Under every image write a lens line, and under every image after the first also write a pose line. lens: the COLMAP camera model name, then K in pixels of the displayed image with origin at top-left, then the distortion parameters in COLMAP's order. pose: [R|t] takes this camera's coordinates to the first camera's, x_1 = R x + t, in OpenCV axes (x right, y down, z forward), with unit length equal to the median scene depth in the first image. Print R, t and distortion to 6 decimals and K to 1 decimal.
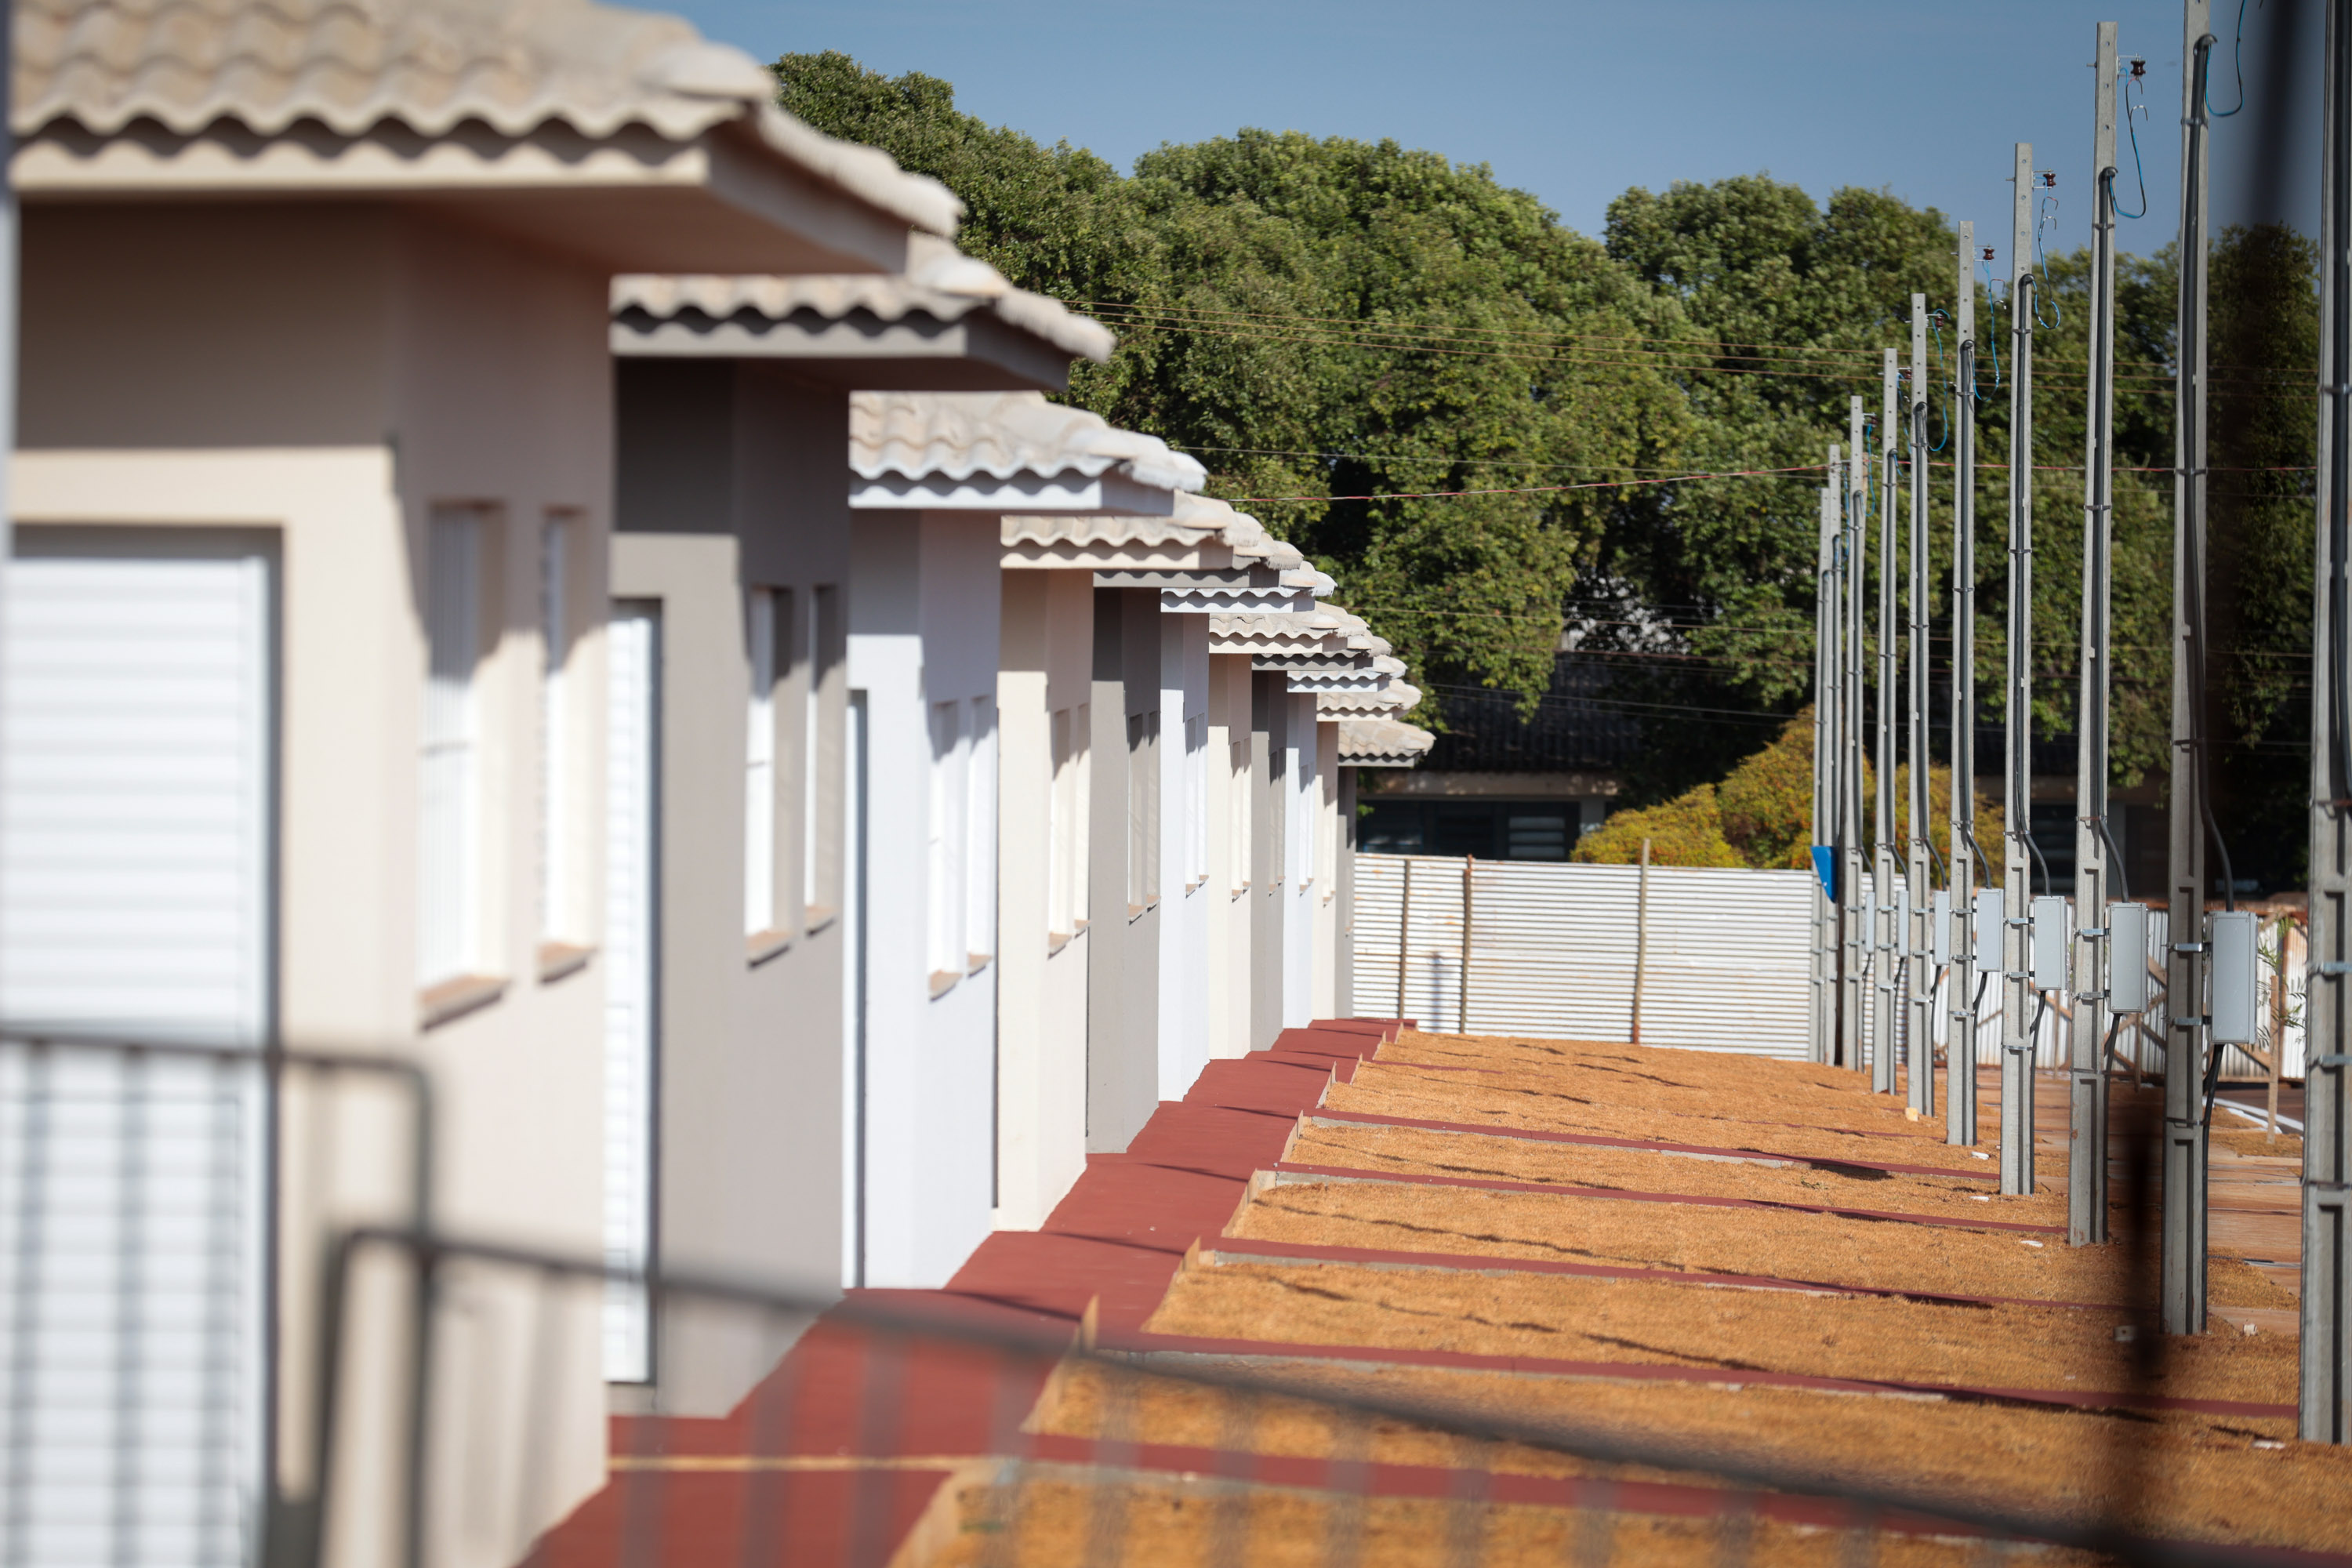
lens RADIAL K [[8673.6, 0, 1176.0], [0, 8673.6, 784.0], [0, 0, 1]] dist [-1.360895, -2.034645]
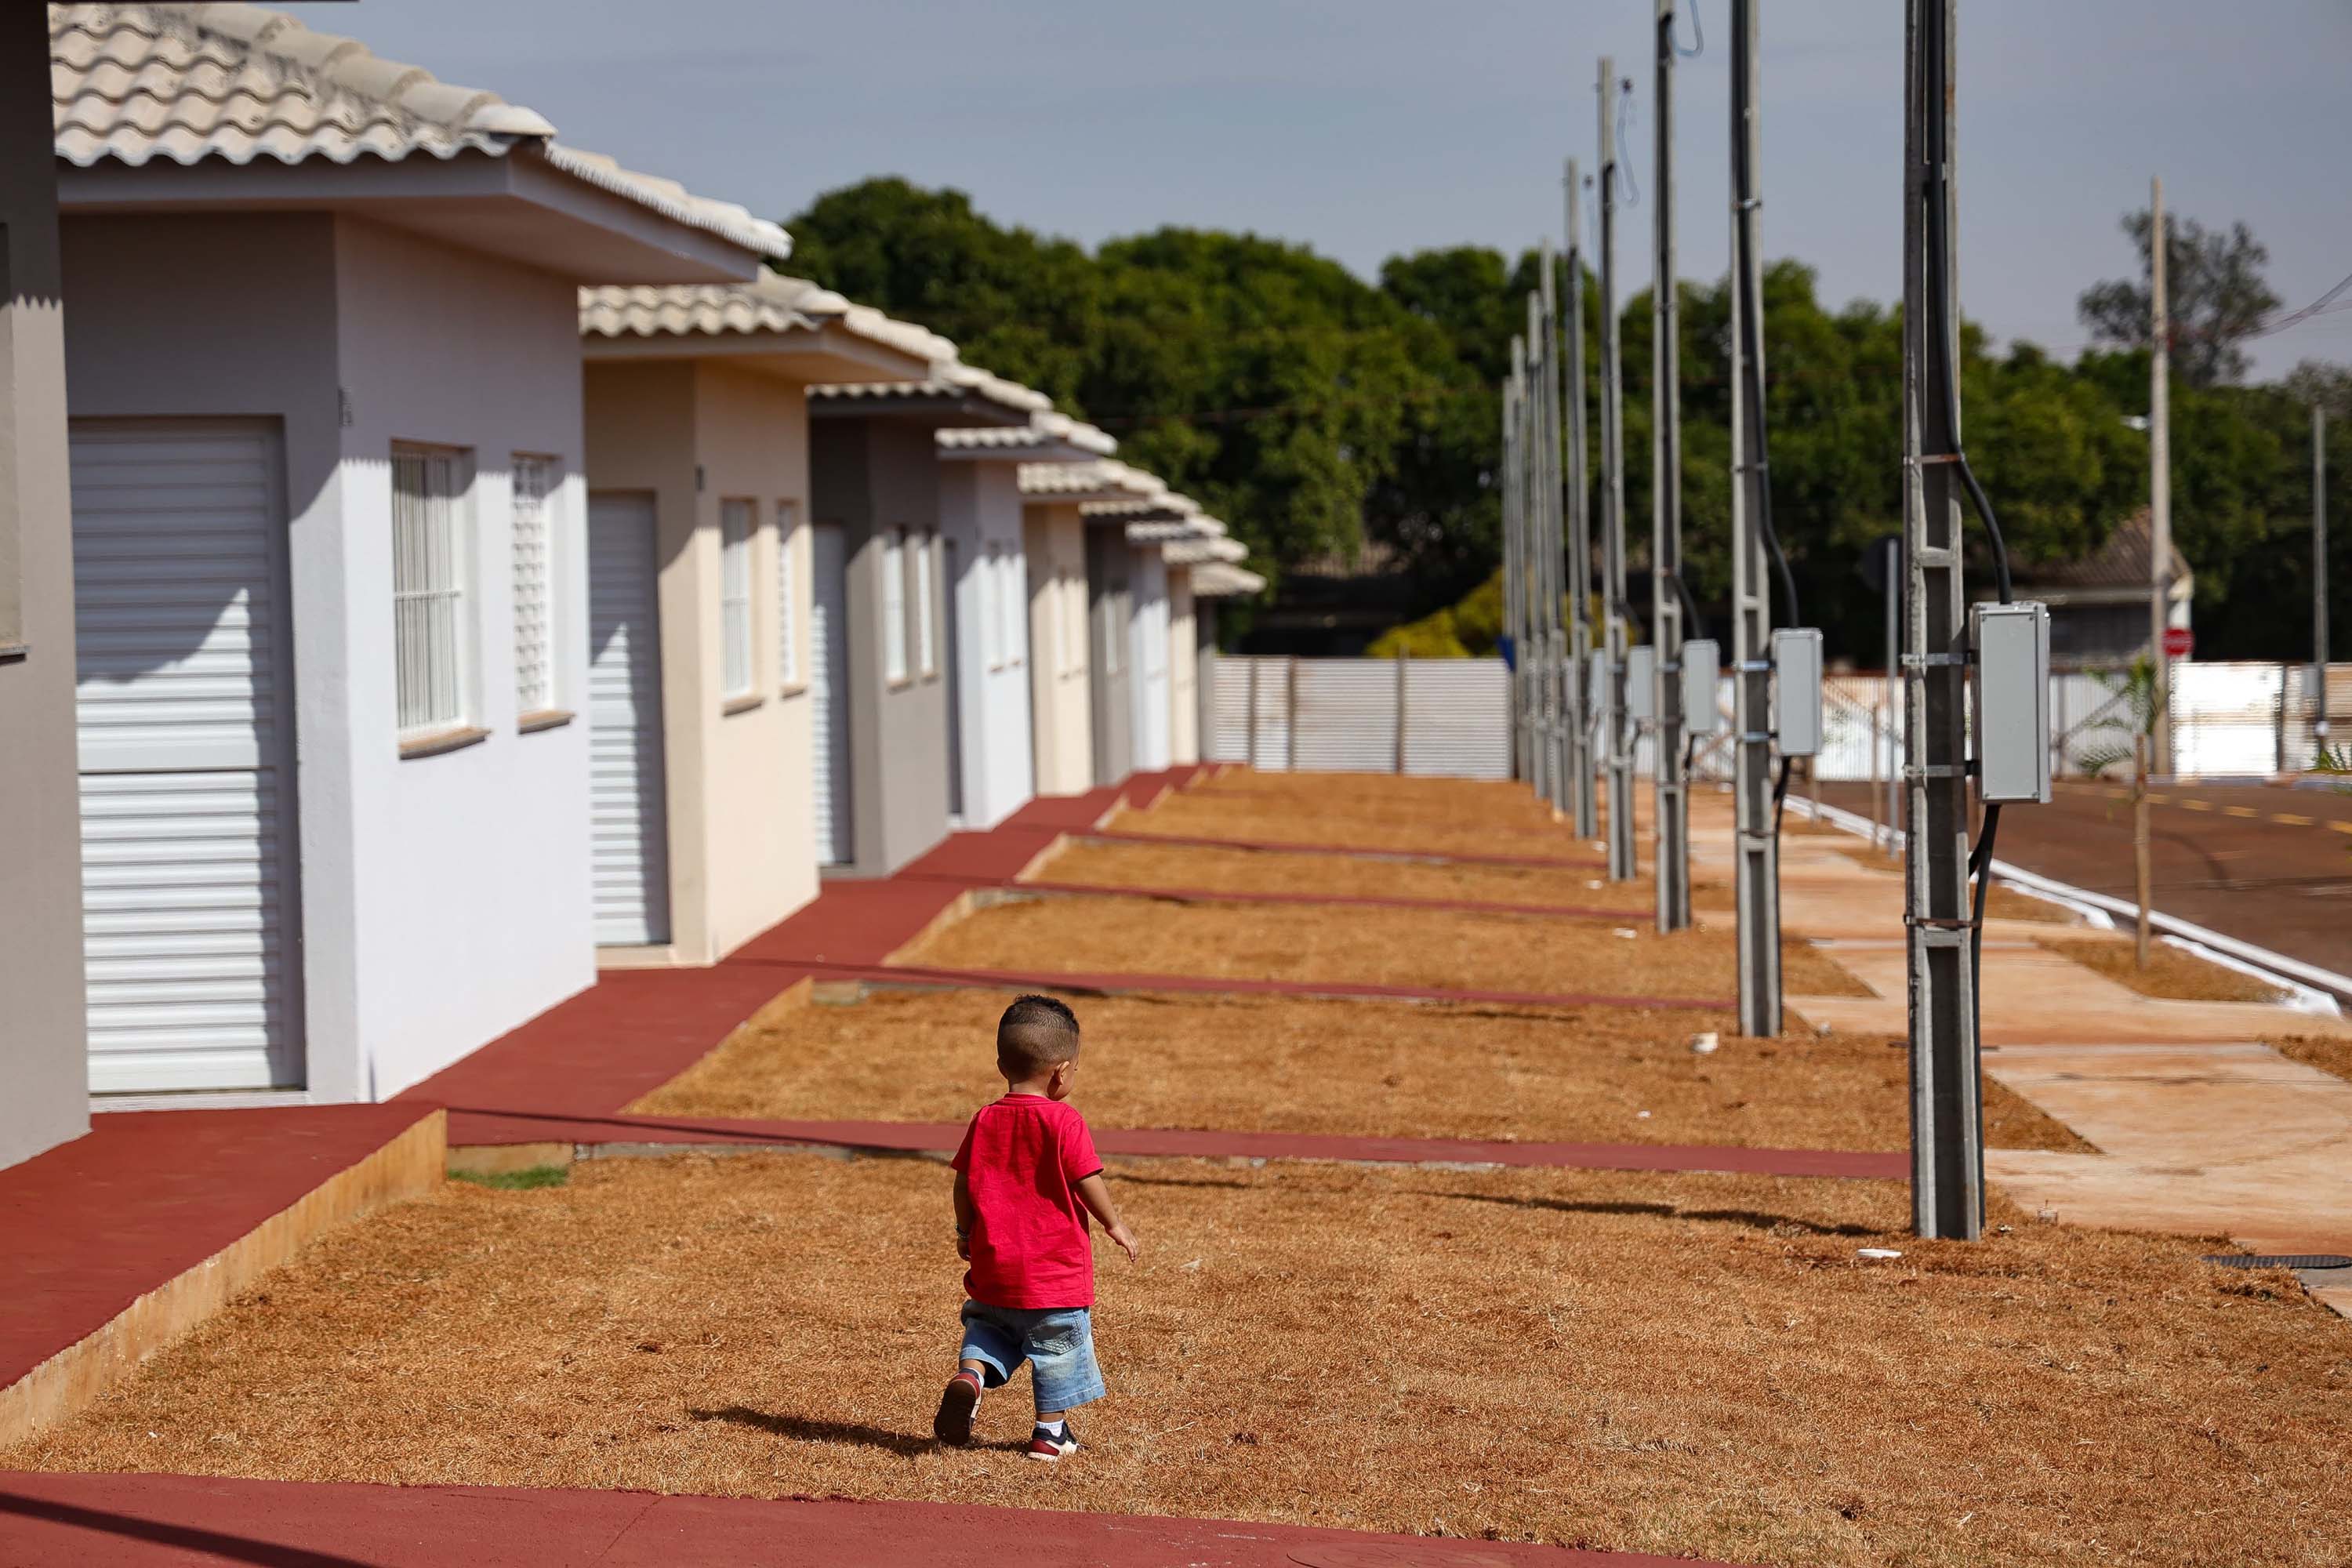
lens RADIAL K [[8673.6, 0, 1176.0], [0, 8673.6, 784.0], [0, 0, 1]] dist [-1.360895, -2.034645]
pose [[0.998225, -0.030018, 0.051432, -0.069901], [0.028451, 0.999116, 0.030932, -0.018173], [-0.052315, -0.029414, 0.998197, -0.588871]]
